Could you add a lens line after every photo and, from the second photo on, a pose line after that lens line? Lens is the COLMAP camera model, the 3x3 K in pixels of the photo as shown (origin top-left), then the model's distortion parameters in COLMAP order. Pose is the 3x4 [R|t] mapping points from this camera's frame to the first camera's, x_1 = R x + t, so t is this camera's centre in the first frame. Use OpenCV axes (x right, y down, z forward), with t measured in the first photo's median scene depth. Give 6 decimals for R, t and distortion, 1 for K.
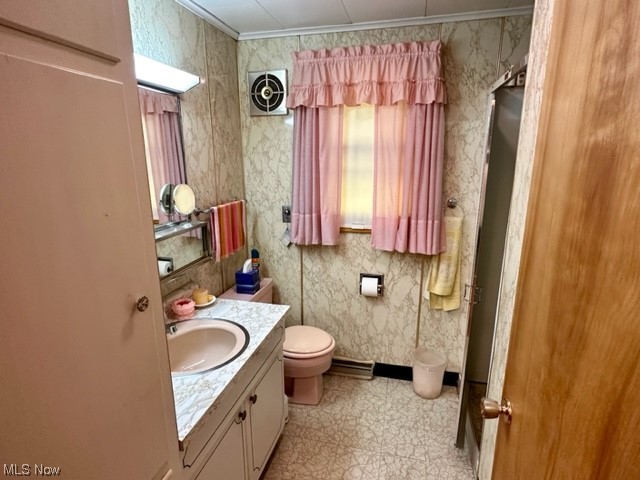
lens RADIAL K [[351.1, 0, 320.1], [0, 351.1, 242.0], [0, 0, 1]] dist [-0.001051, -0.000070]
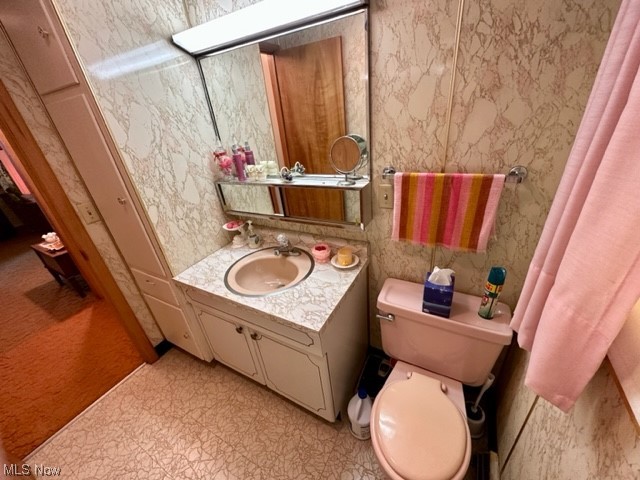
lens RADIAL K [[258.5, 0, 319.2], [0, 258.5, 240.7], [0, 0, 1]] dist [0.000336, -0.000044]
pose [[-0.256315, 0.468863, -0.845263, 0.263465], [-0.126719, 0.850630, 0.510266, -0.234955], [0.958251, 0.237899, -0.158615, 0.971170]]
